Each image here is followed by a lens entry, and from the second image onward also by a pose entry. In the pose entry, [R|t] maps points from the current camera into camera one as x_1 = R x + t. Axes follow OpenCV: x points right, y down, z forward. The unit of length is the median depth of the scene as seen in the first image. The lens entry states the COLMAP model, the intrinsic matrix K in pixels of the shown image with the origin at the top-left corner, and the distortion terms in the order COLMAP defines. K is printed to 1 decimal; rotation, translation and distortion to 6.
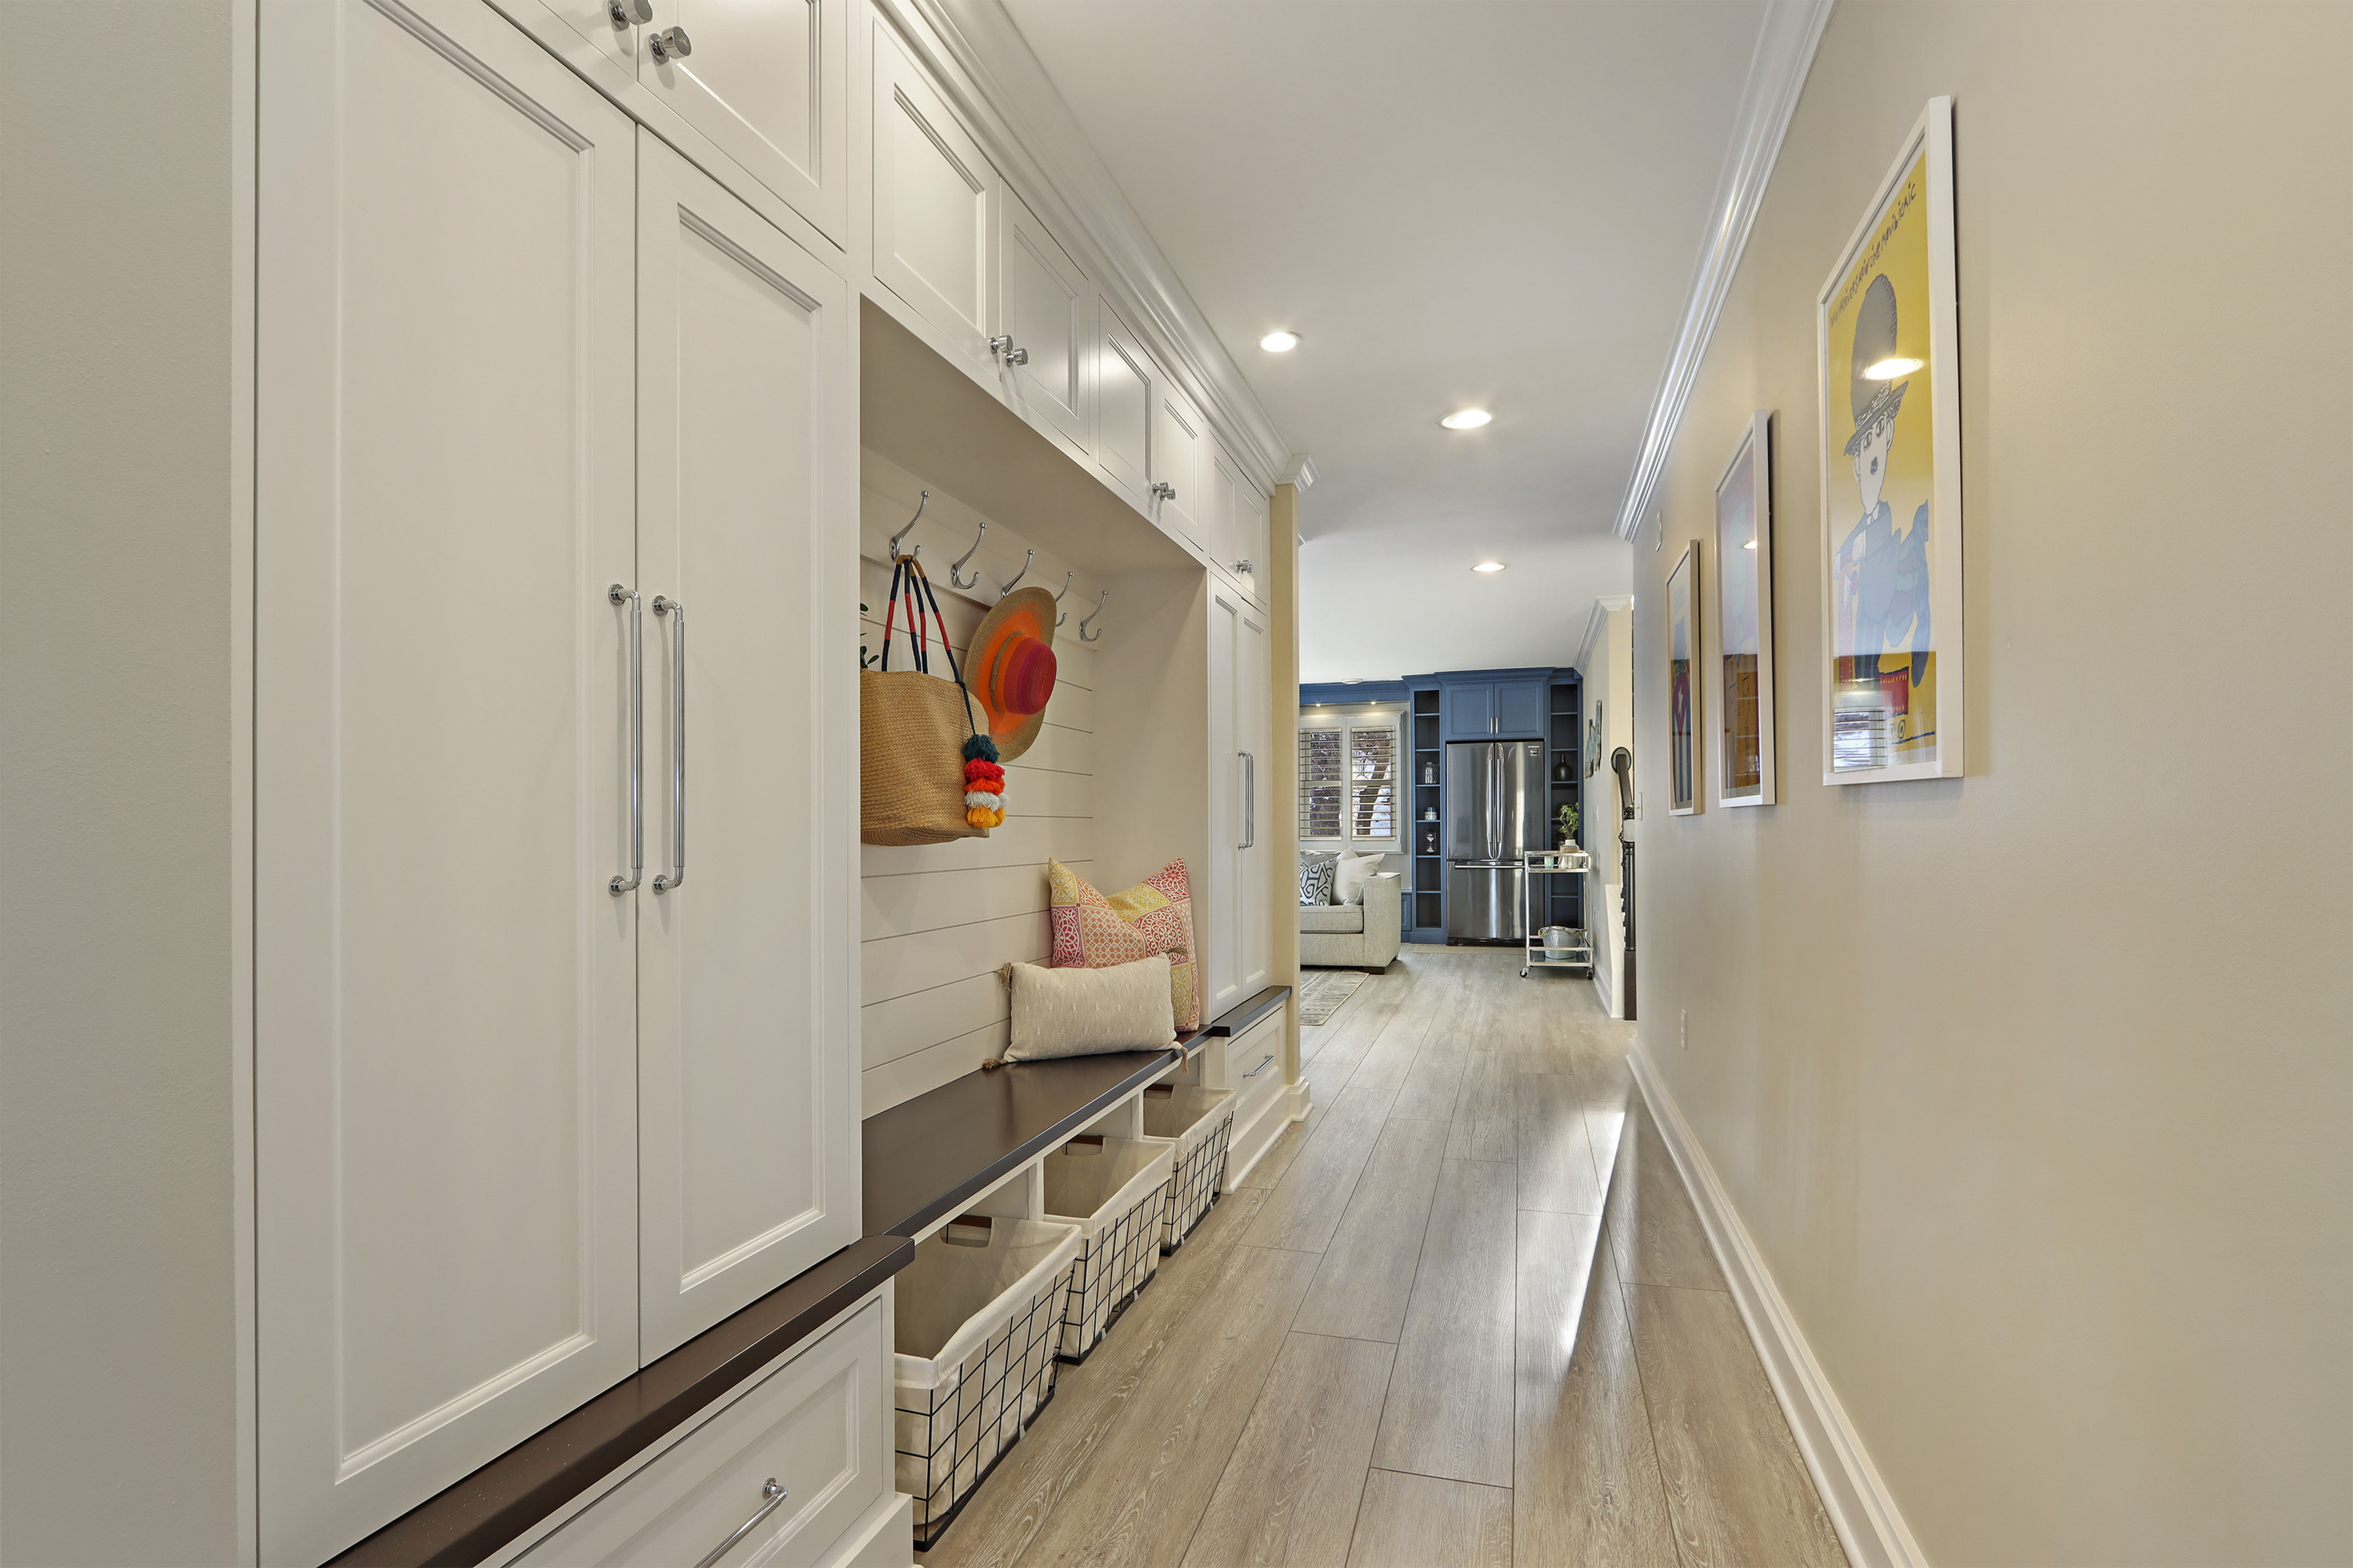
lens RADIAL K [[1086.8, 0, 1180.6], [0, 1086.8, 826.7], [0, 0, 1]] dist [0.000115, -0.000034]
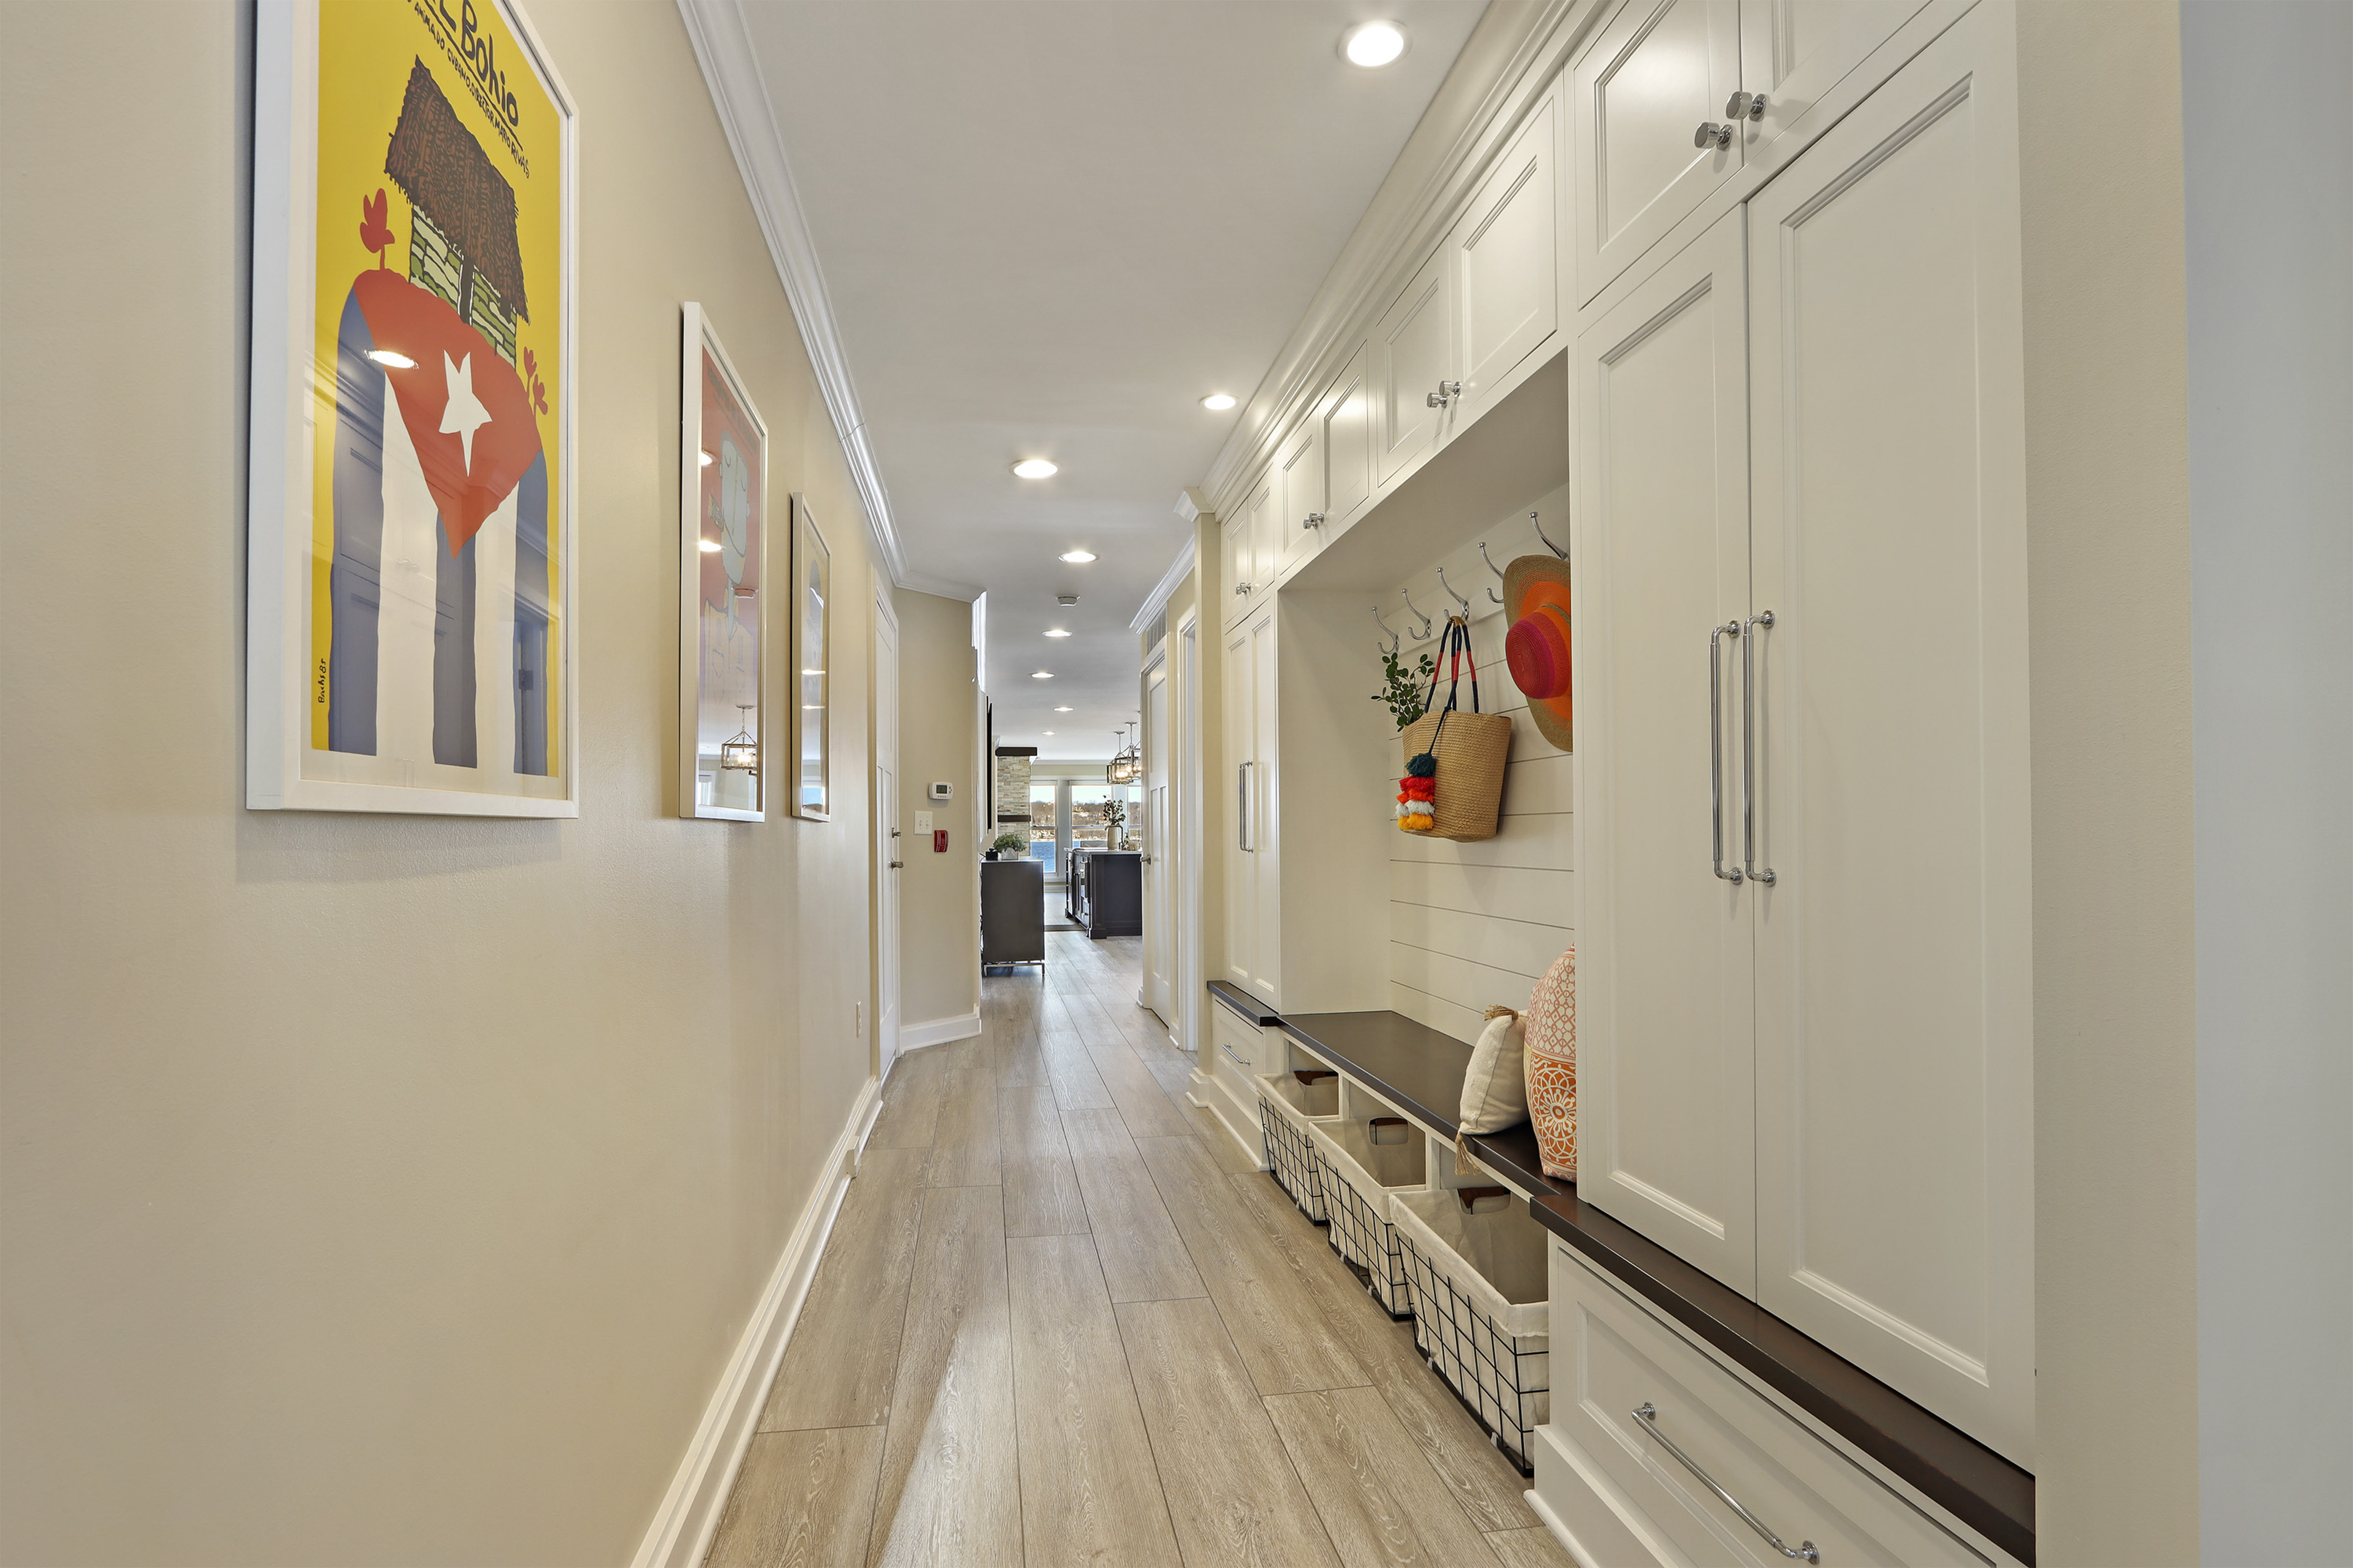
lens RADIAL K [[1086.8, 0, 1180.6], [0, 1086.8, 826.7], [0, 0, 1]] dist [0.000115, -0.000034]
pose [[-0.884326, 0.013730, -0.466668, 0.599758], [0.018890, 0.999801, -0.006382, -0.001776], [0.466487, -0.014459, -0.884410, 1.866991]]
